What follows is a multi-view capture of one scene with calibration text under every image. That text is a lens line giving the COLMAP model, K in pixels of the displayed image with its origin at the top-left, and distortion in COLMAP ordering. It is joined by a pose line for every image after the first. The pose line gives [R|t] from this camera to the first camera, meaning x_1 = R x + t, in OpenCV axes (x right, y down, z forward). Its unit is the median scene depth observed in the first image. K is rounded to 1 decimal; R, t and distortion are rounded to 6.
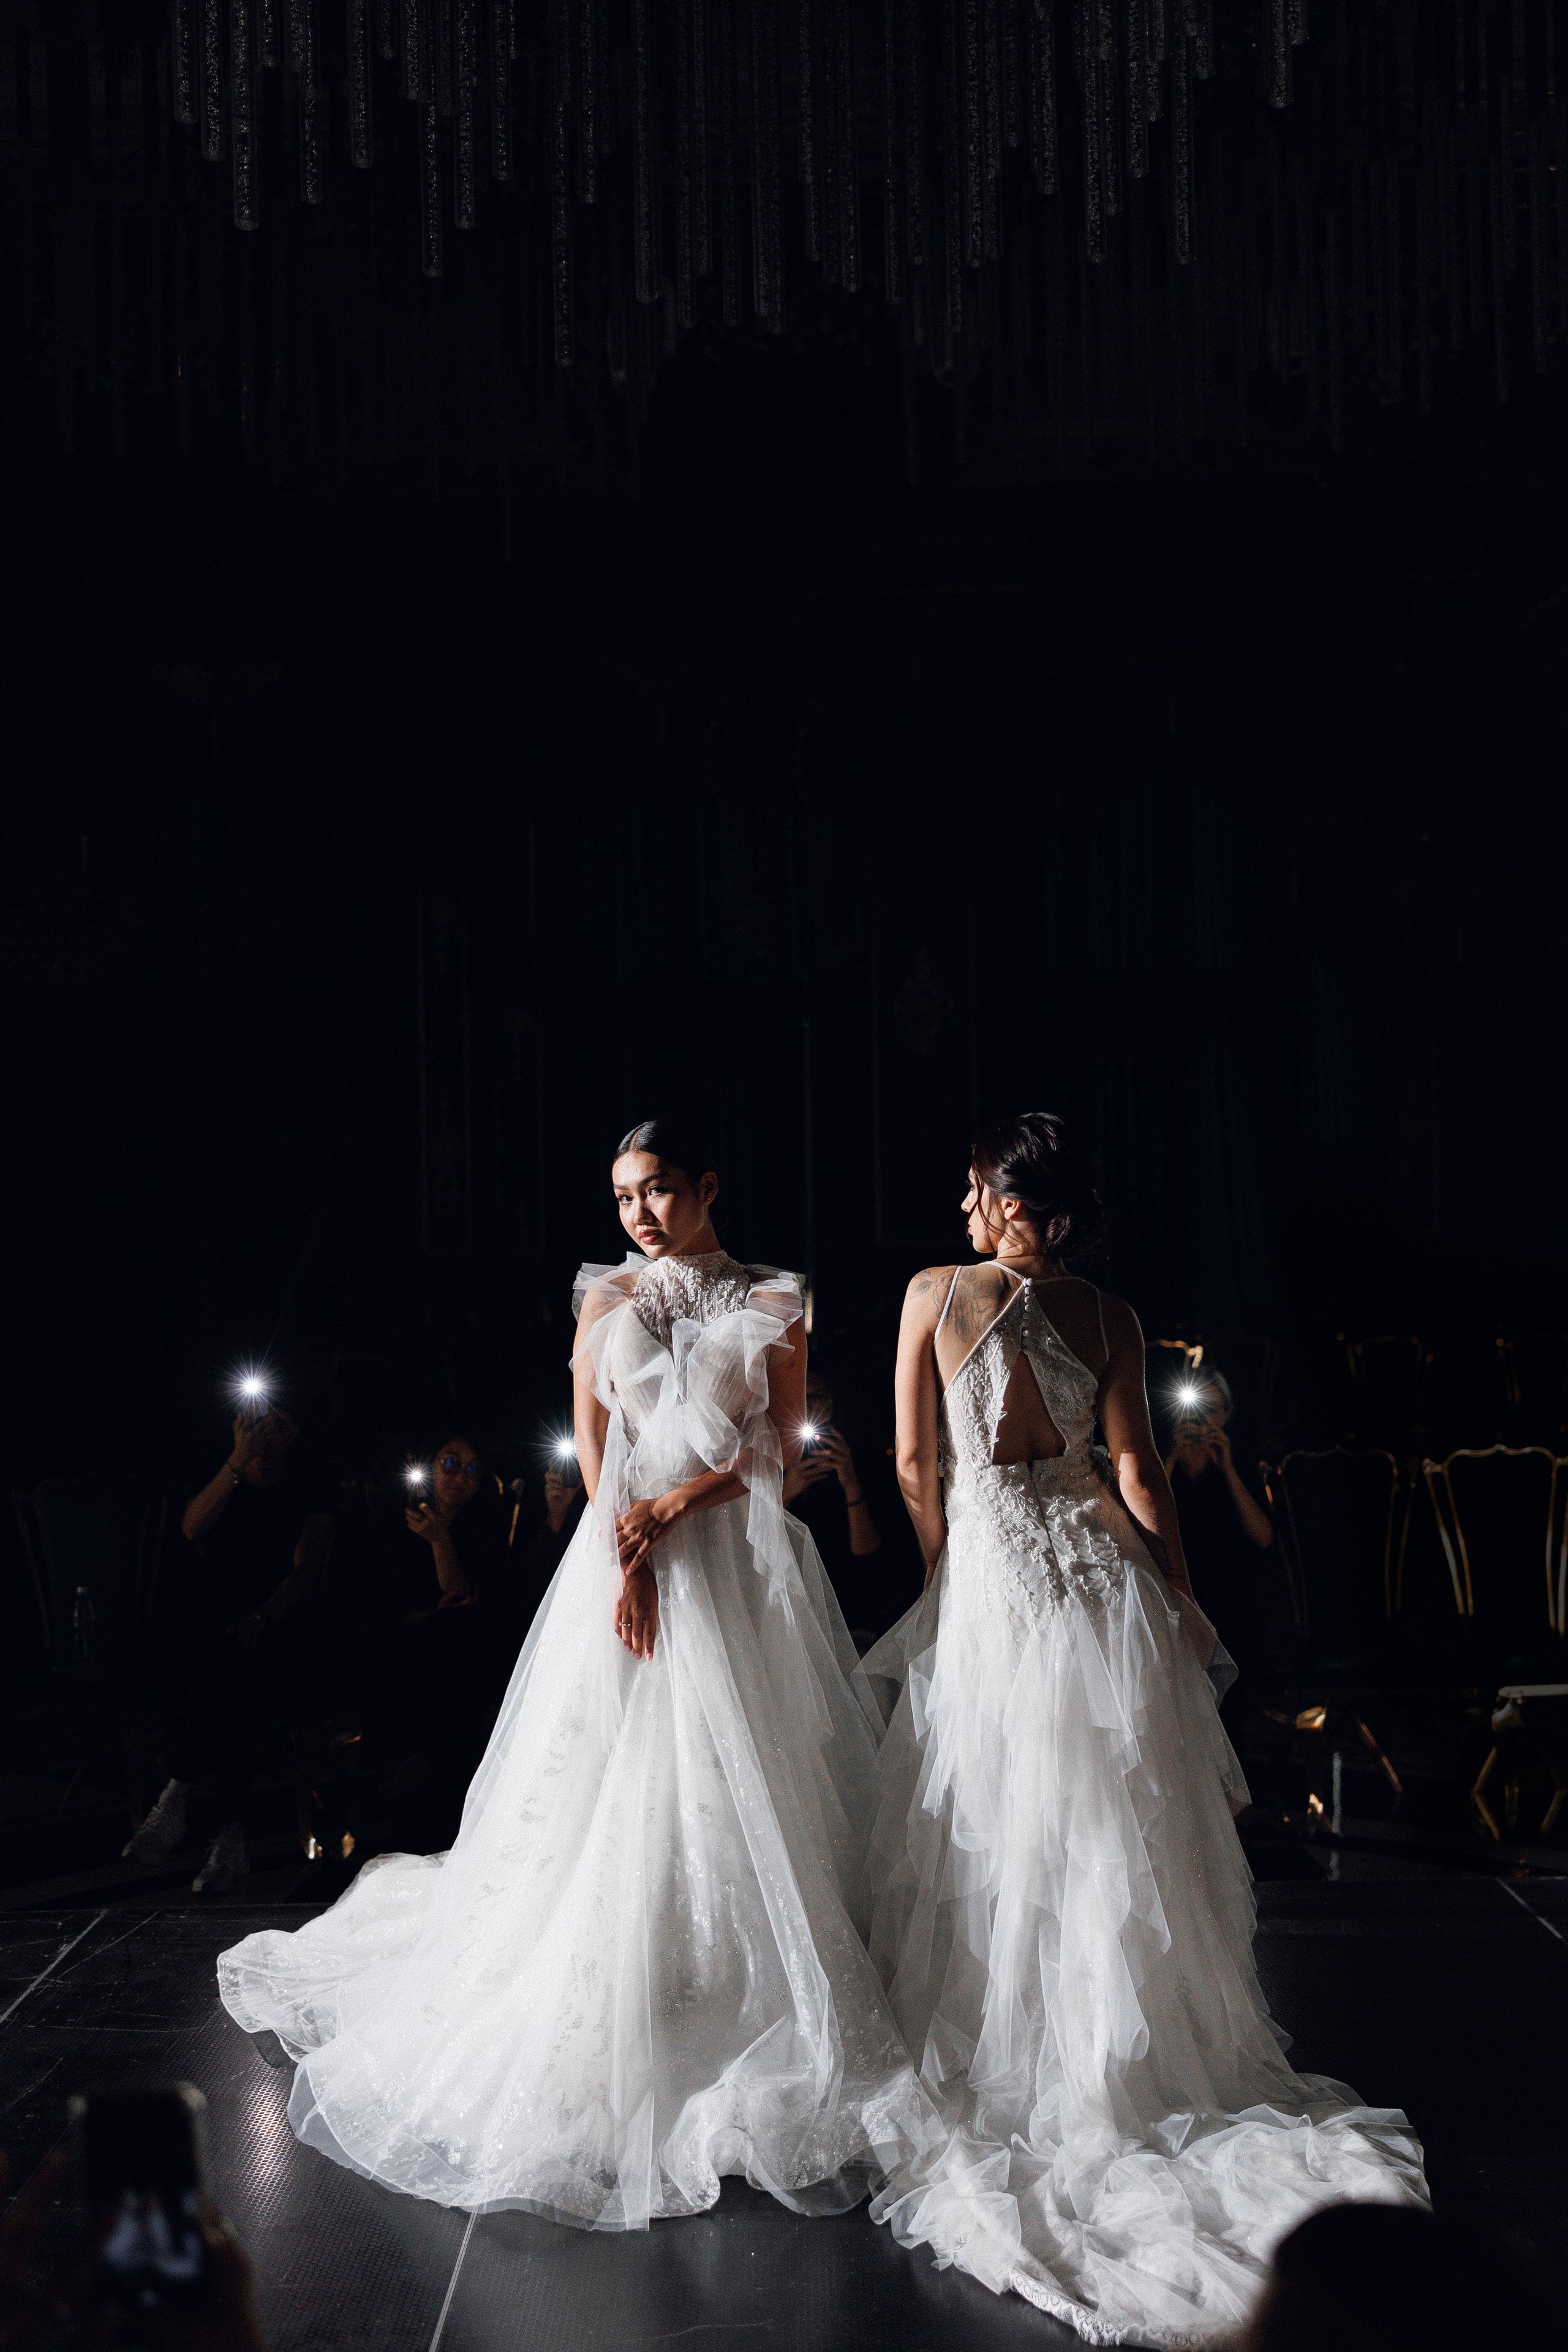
lens RADIAL K [[2170.9, 0, 776.3], [0, 2170.9, 1177.1], [0, 0, 1]] dist [0.015481, 0.000000]
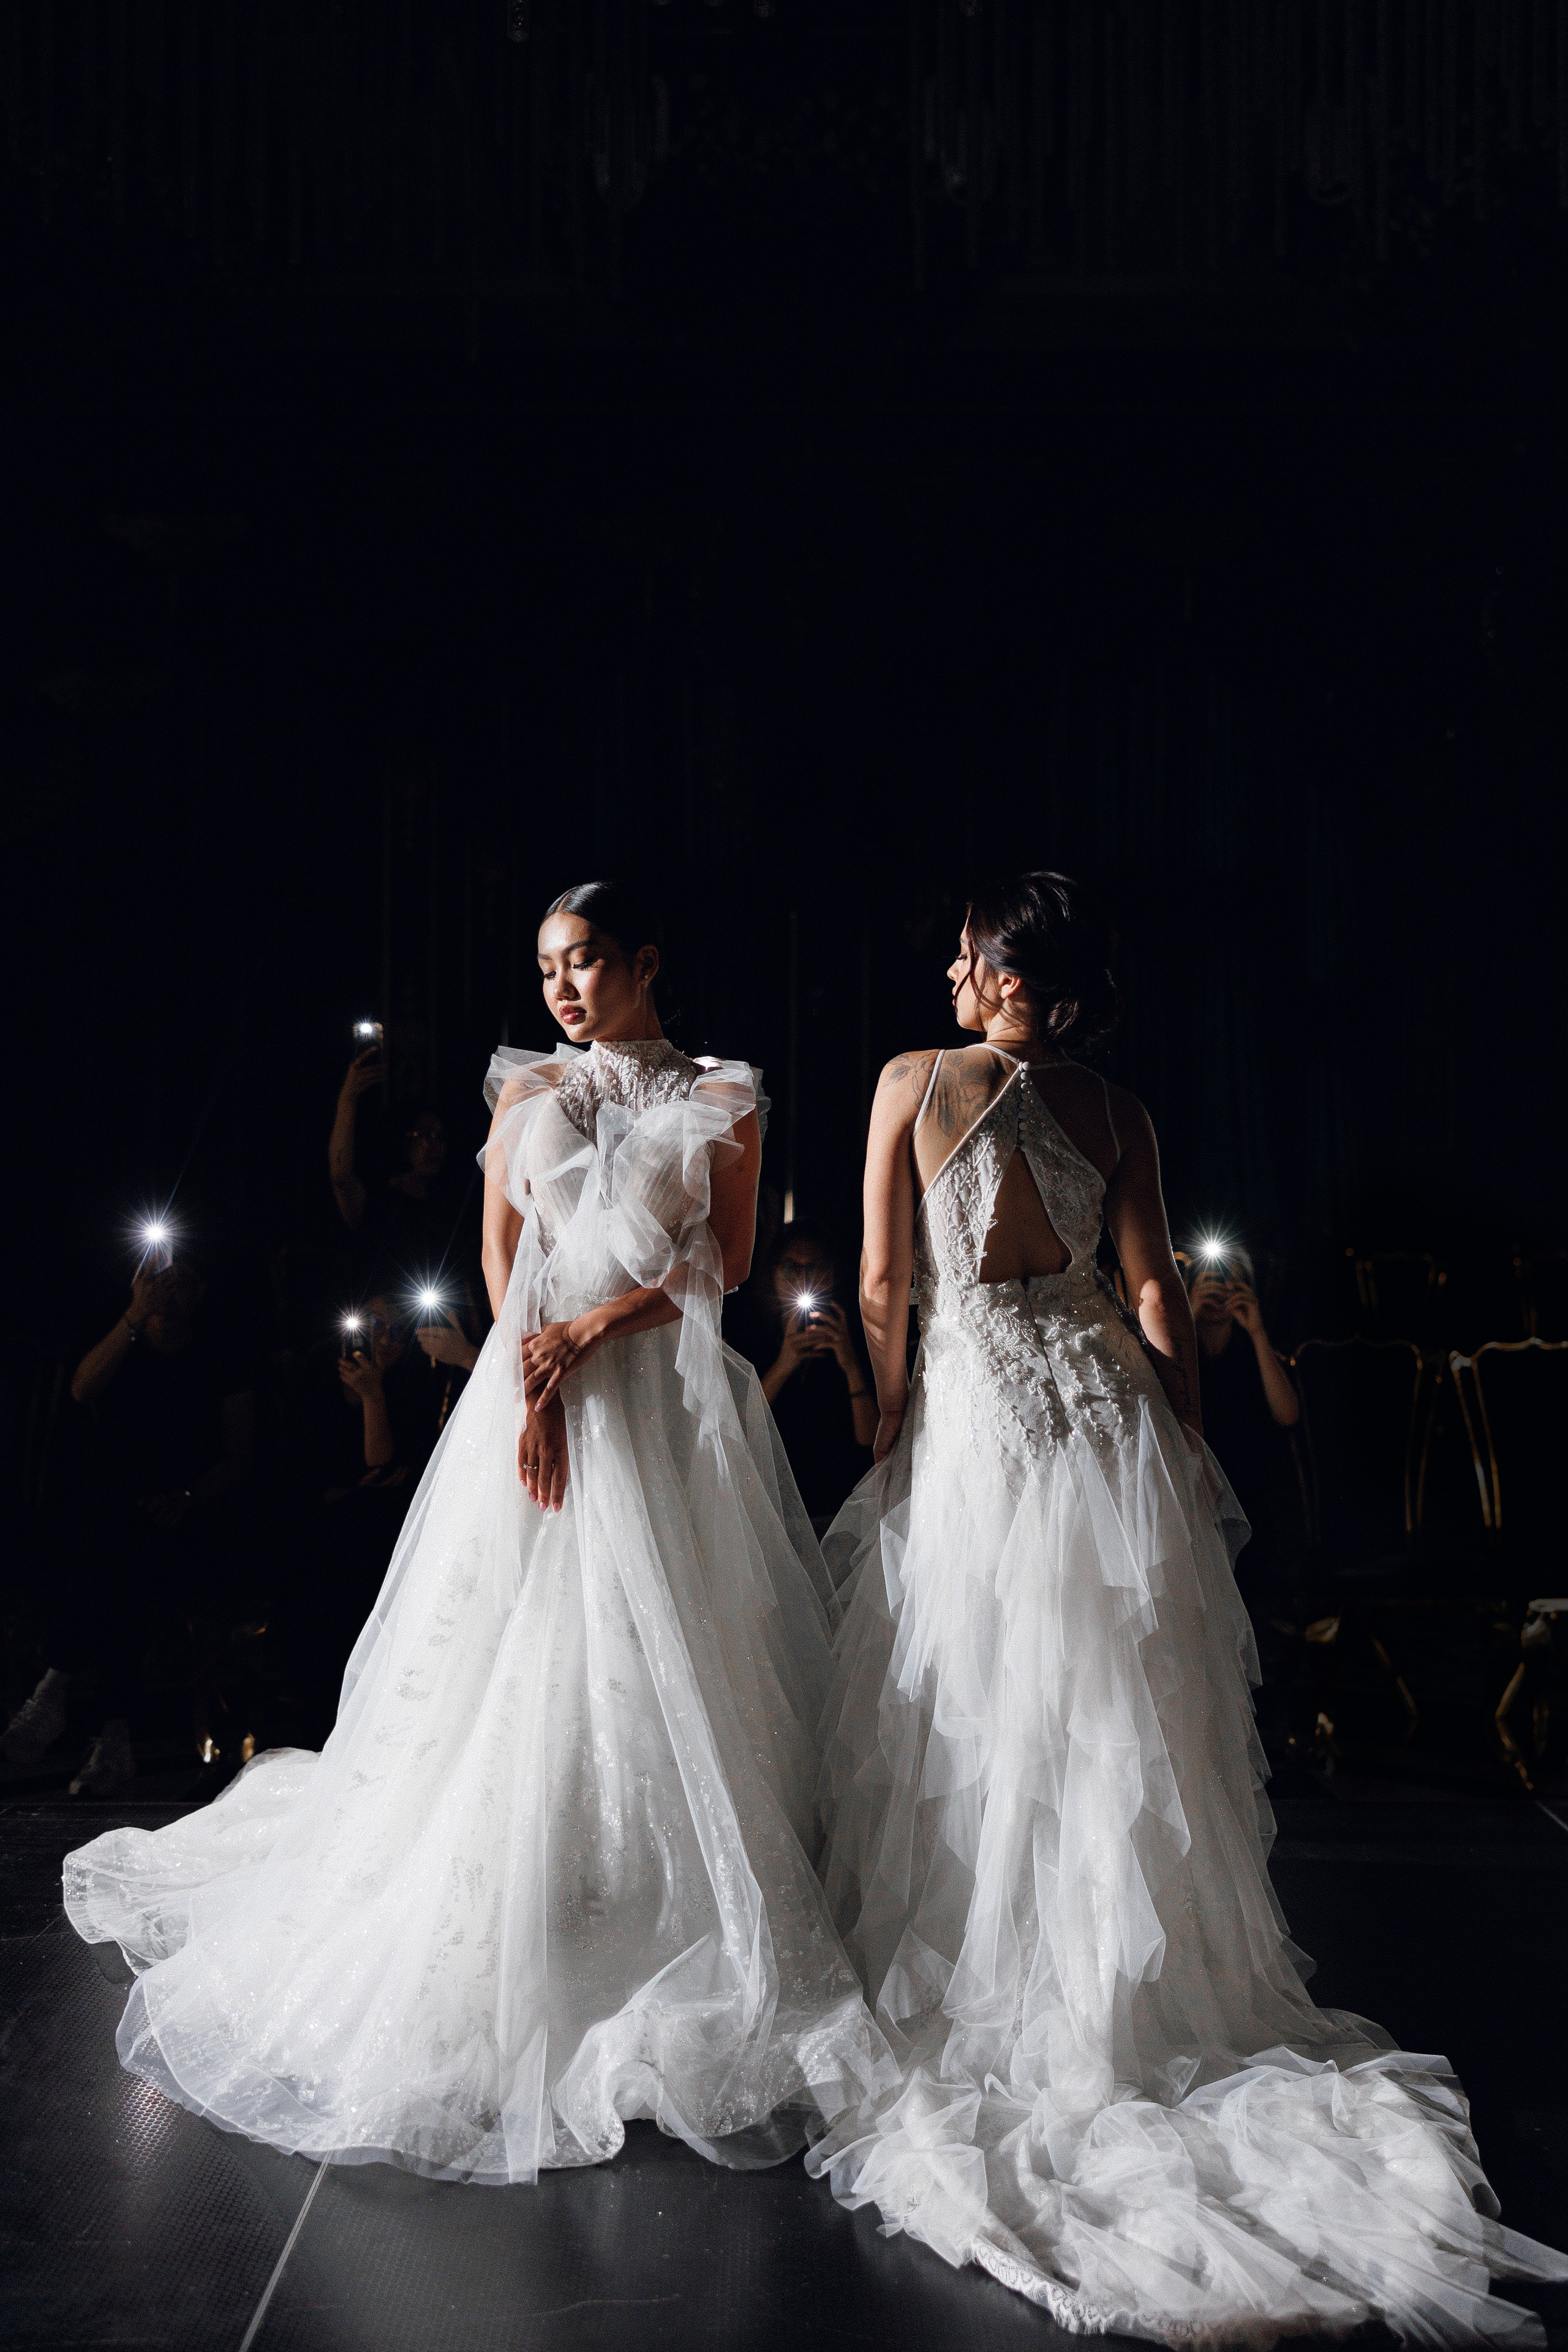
lens RADIAL K [[2174.9, 0, 802.5], [0, 2174.9, 1208.8], [0, 0, 1]] dist [-0.015627, 0.000000]
pose [[0.999580, 0.023916, 0.016389, 0.017730], [-0.024481, 0.999080, 0.035215, 0.073729], [-0.015532, -0.035601, 0.999245, 0.169359]]
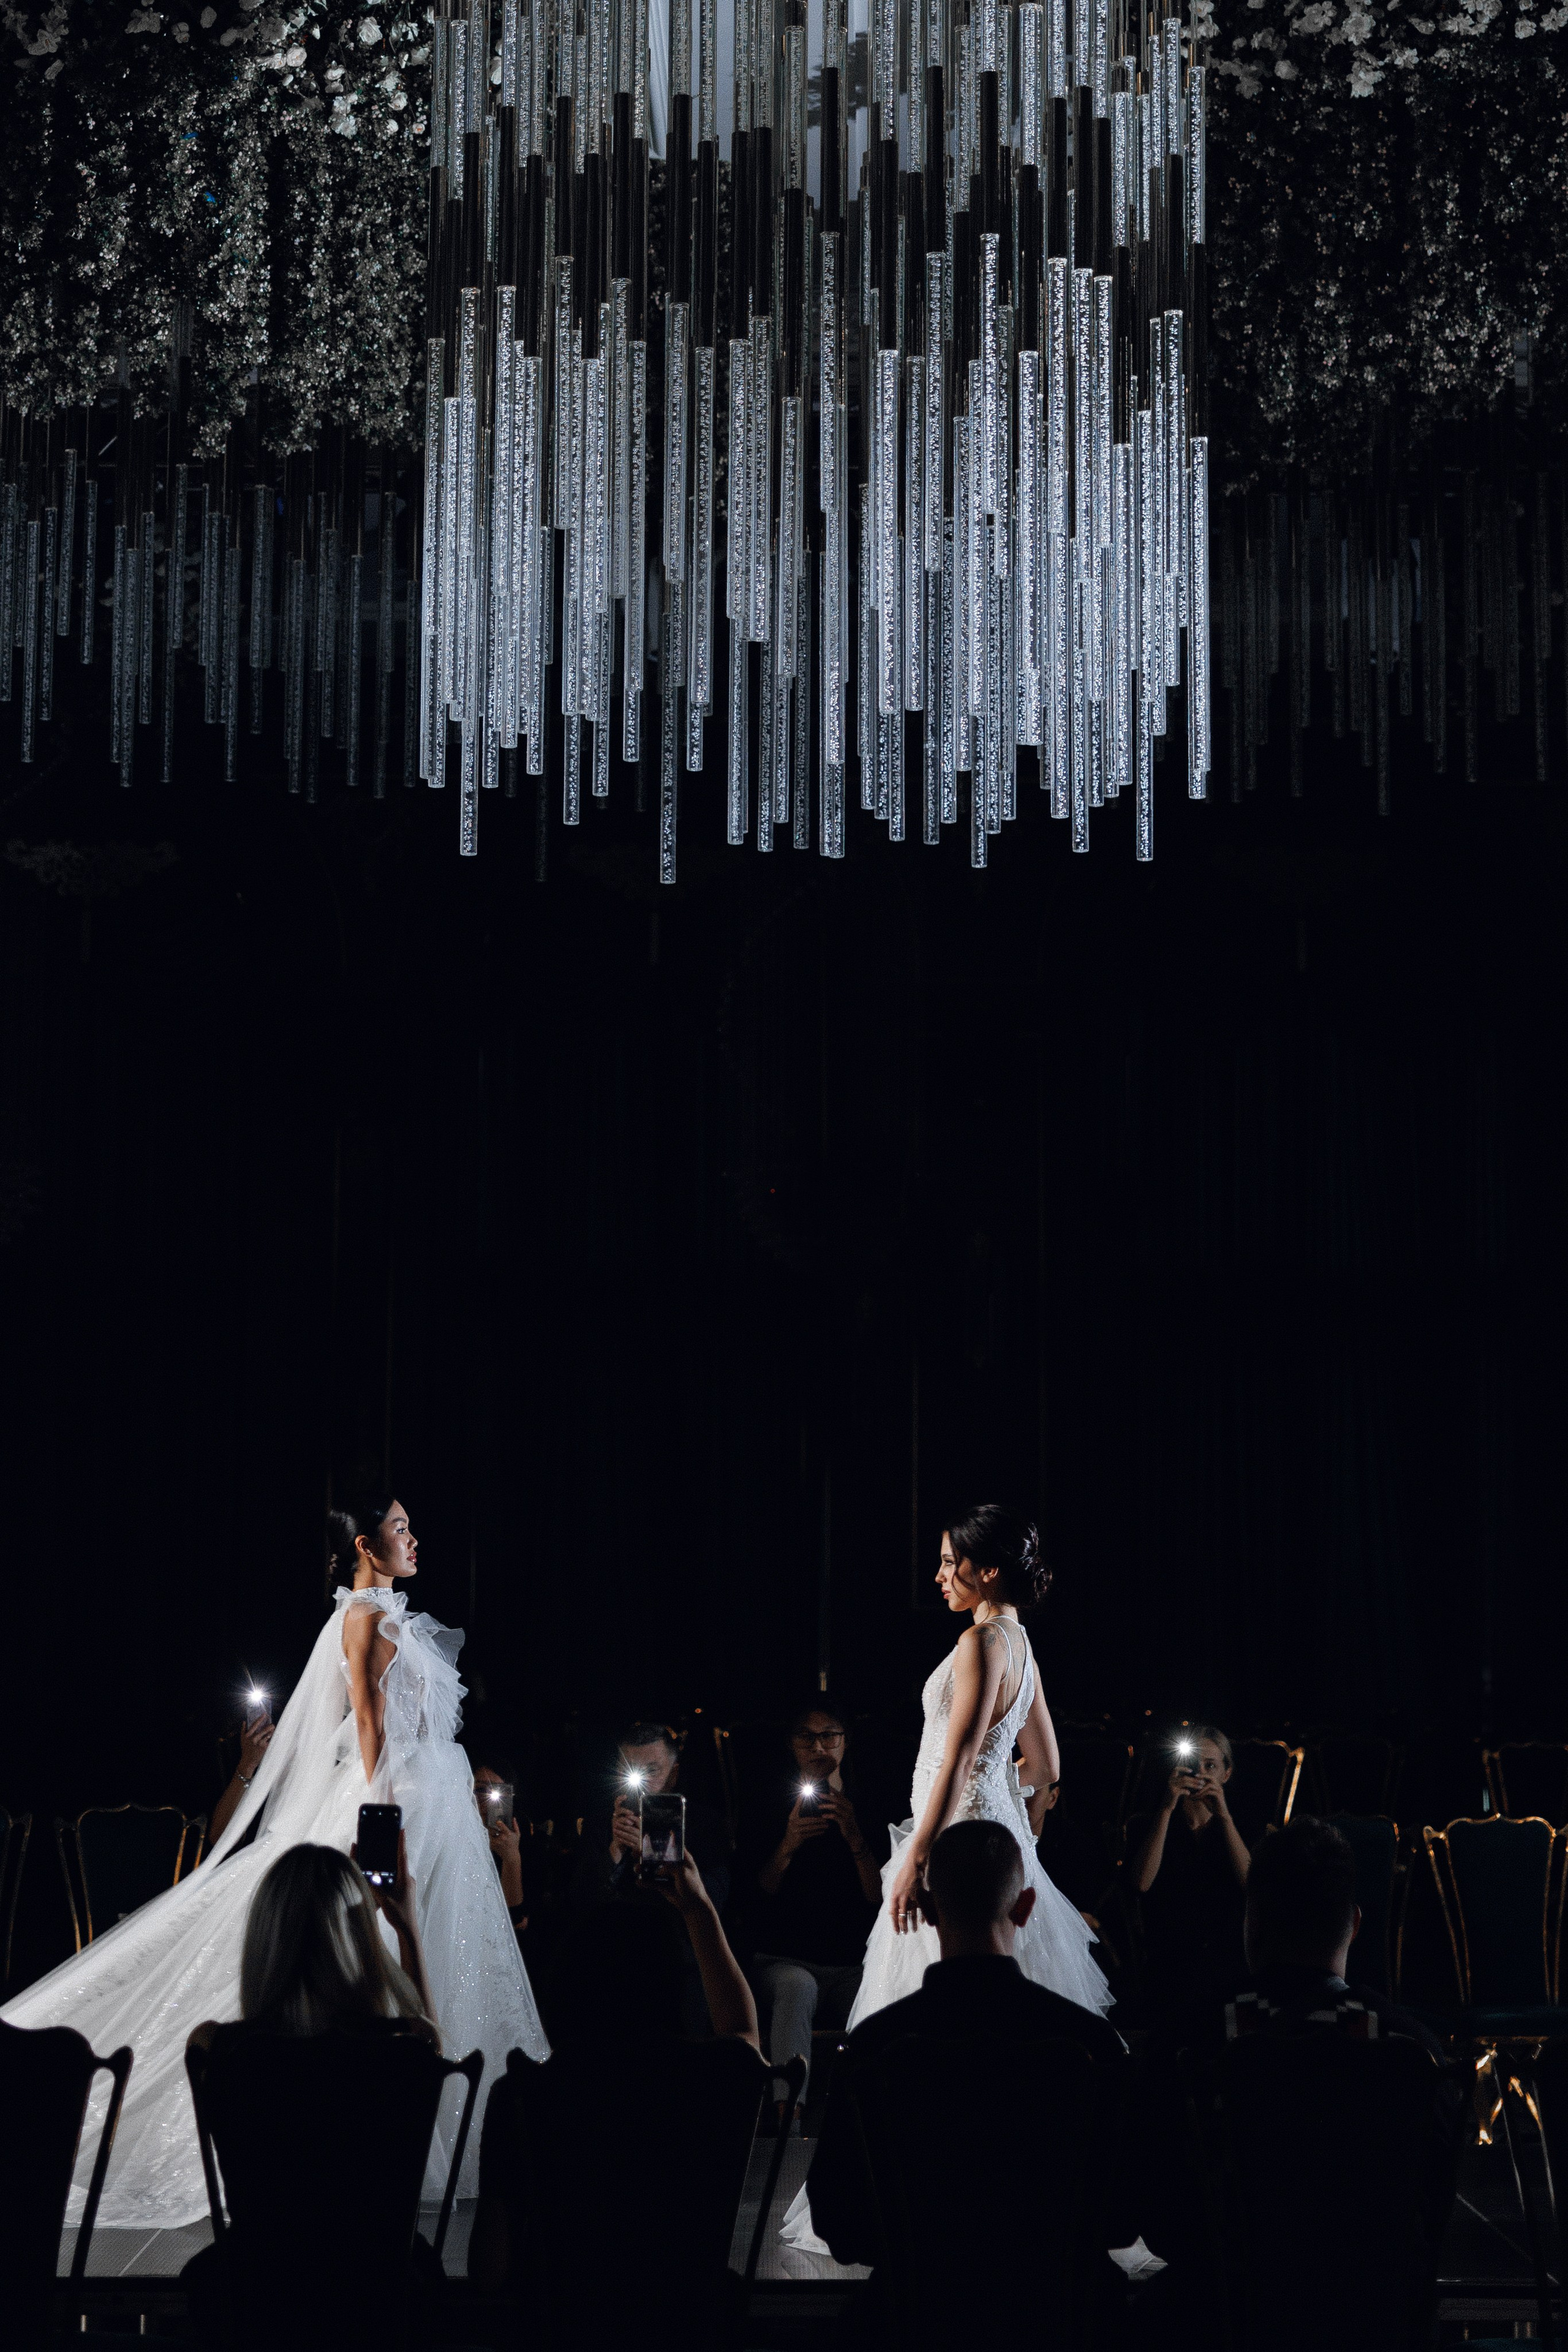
lens RADIAL K [[3713.8, 0, 783.5], [0, 3713.8, 1115.5], [0, 0, 1]] dist [0.012163, 0.000000]
pose [[0.999552, 0.029423, 0.005432, -0.044235], [-0.028708, 0.994270, -0.102972, -0.024587], [-0.008431, 0.102770, 0.994669, -1.307806]]
